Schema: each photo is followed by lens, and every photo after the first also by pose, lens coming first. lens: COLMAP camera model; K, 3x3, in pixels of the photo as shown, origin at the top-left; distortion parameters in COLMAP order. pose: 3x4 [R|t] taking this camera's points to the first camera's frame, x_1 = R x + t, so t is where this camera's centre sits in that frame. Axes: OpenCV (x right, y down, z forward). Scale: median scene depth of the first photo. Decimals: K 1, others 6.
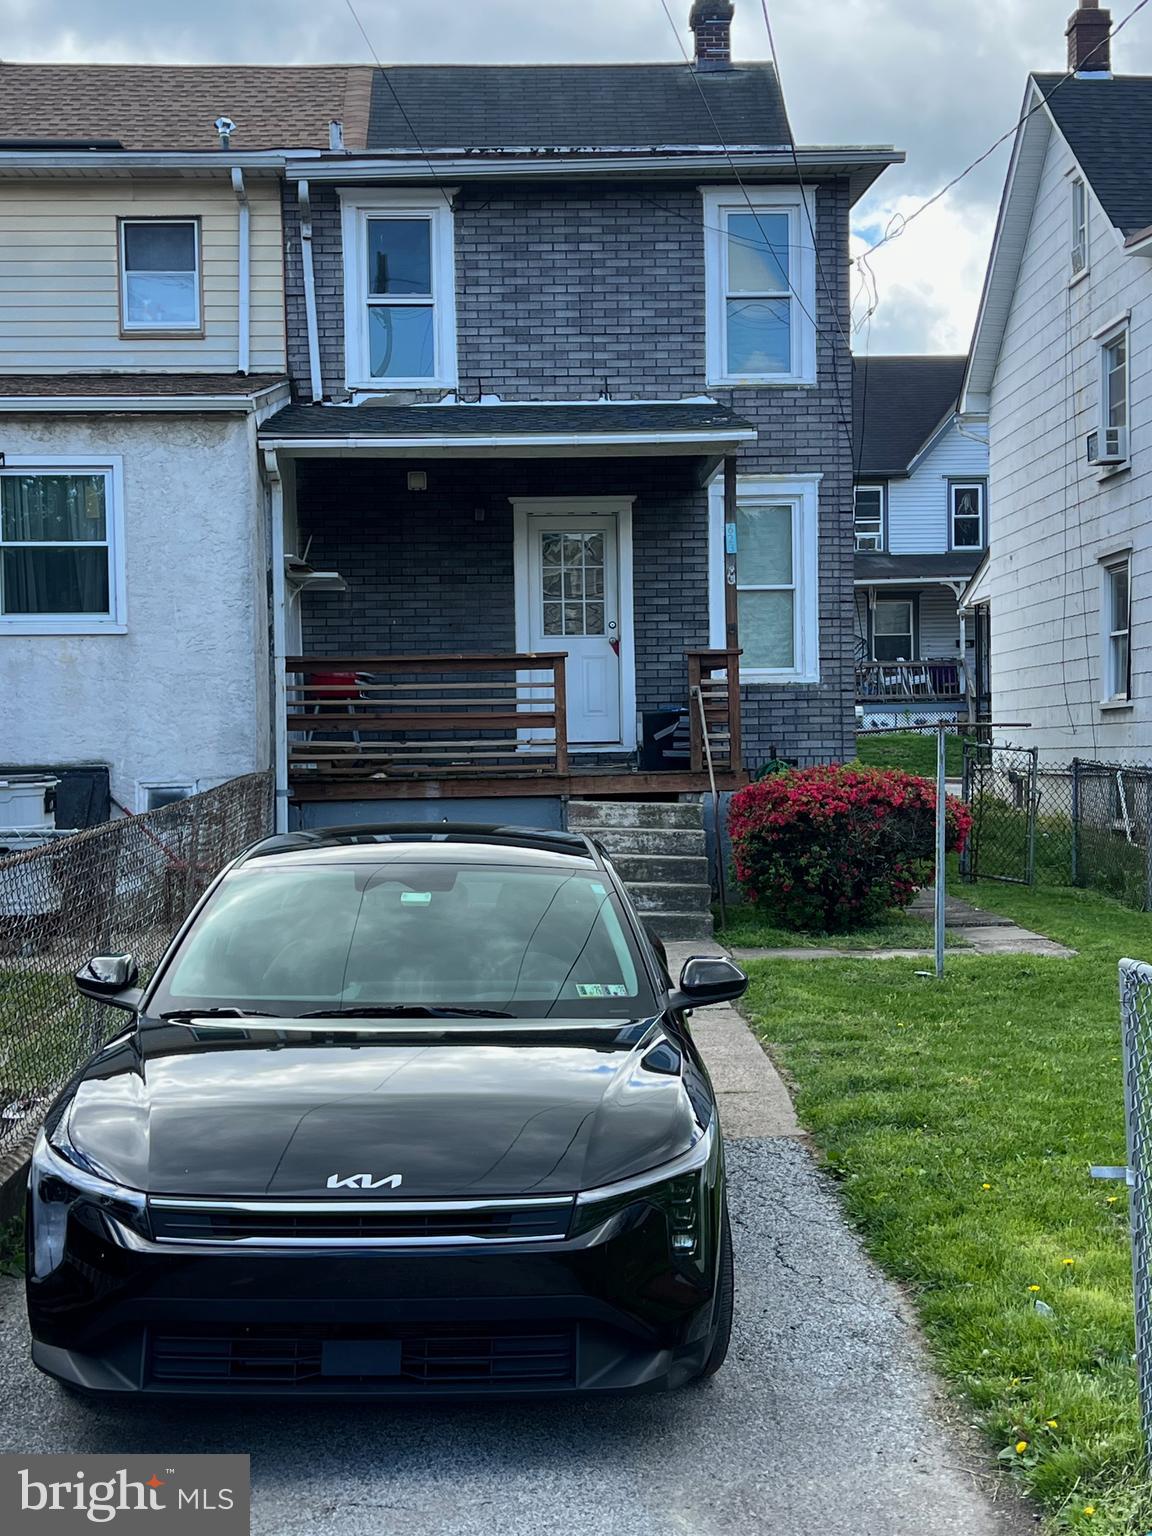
lens RADIAL K [[2110.2, 0, 575.9], [0, 2110.2, 789.2], [0, 0, 1]] dist [0.258404, -0.968515]
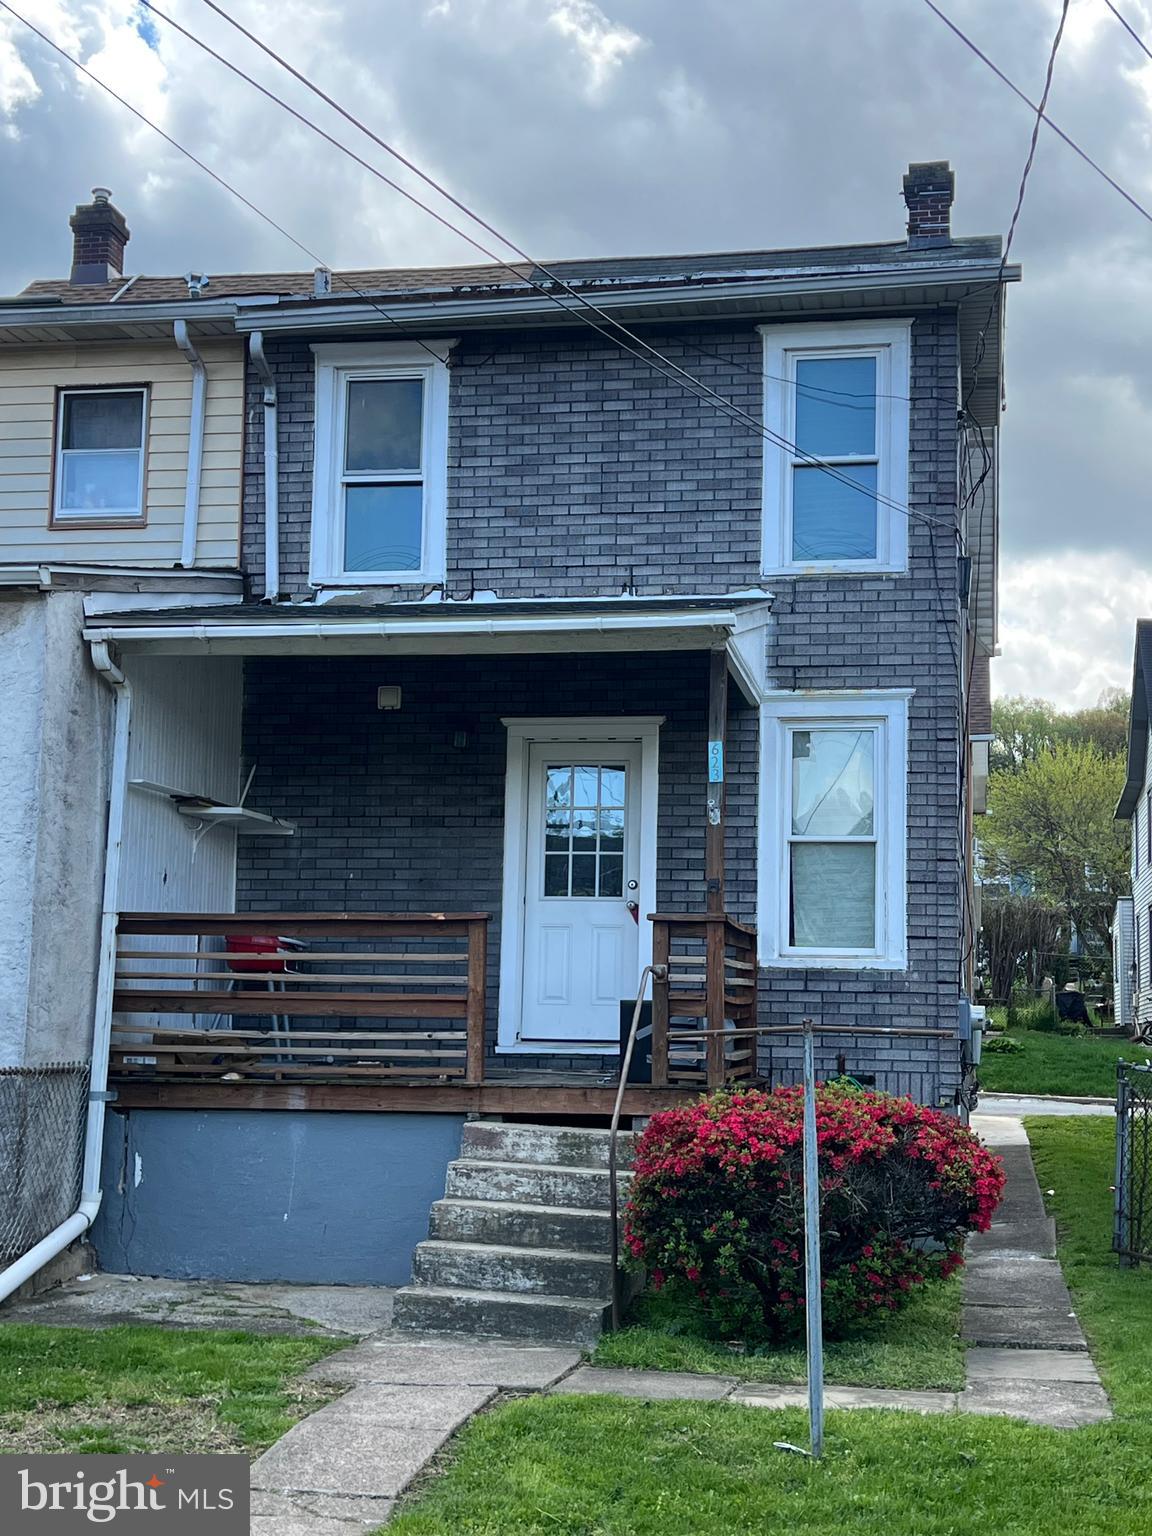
lens RADIAL K [[2110.2, 0, 575.9], [0, 2110.2, 789.2], [0, 0, 1]] dist [0.258404, -0.968515]
pose [[0.974906, 0.009115, -0.222429, 0.167010], [-0.039731, 0.990244, -0.133561, -0.009837], [0.219042, 0.139047, 0.965757, 0.263785]]
